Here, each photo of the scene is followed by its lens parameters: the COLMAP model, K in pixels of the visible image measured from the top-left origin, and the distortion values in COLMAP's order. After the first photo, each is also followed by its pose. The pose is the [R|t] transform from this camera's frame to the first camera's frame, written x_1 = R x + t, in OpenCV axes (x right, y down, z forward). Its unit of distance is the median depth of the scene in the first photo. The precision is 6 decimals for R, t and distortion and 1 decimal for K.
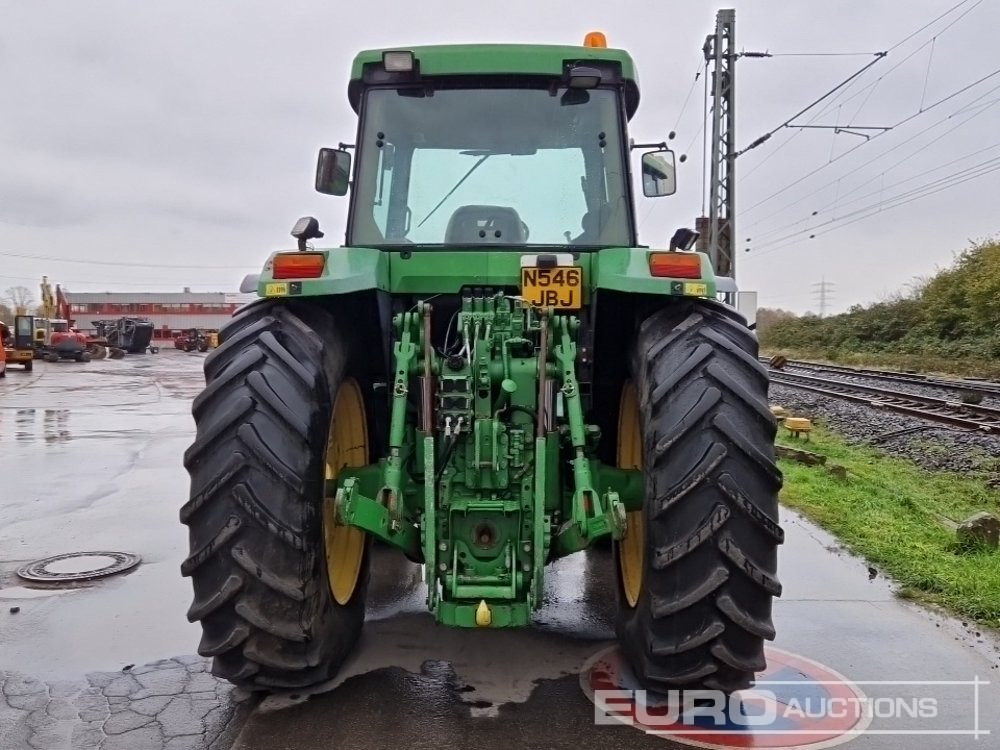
lens RADIAL K [[757.7, 0, 500.0], [0, 757.7, 375.0], [0, 0, 1]] dist [0.045781, -0.000288]
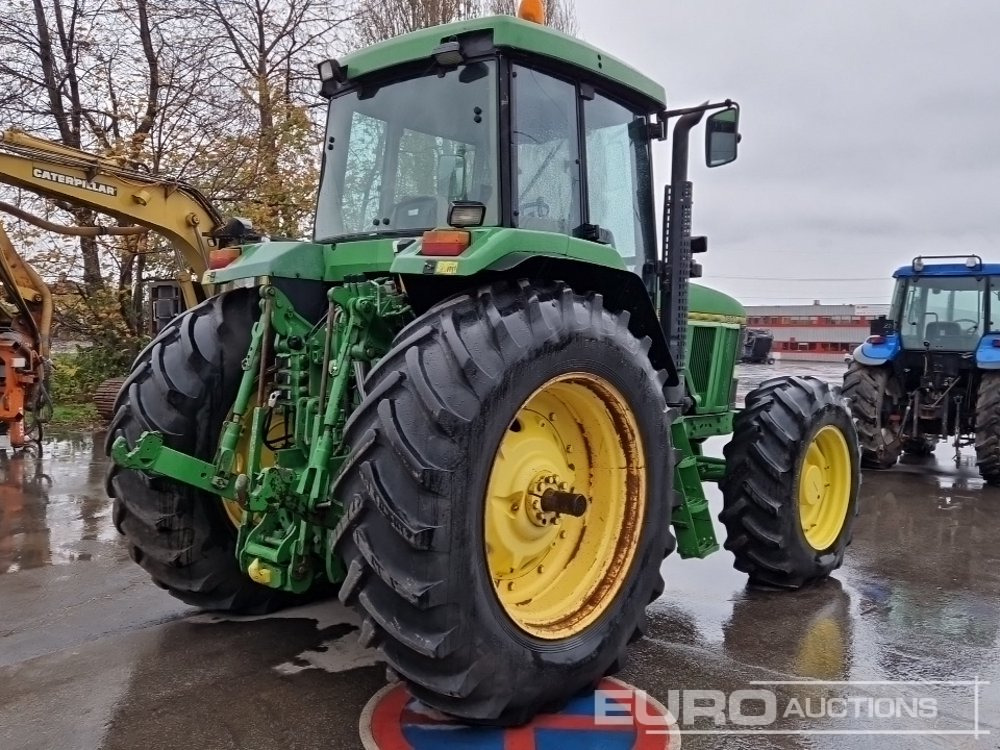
lens RADIAL K [[757.7, 0, 500.0], [0, 757.7, 375.0], [0, 0, 1]] dist [0.045781, -0.000288]
pose [[0.814052, 0.045346, -0.579019, 0.961877], [-0.045802, 0.998855, 0.013831, 0.001698], [0.578983, 0.015261, 0.815196, 0.327593]]
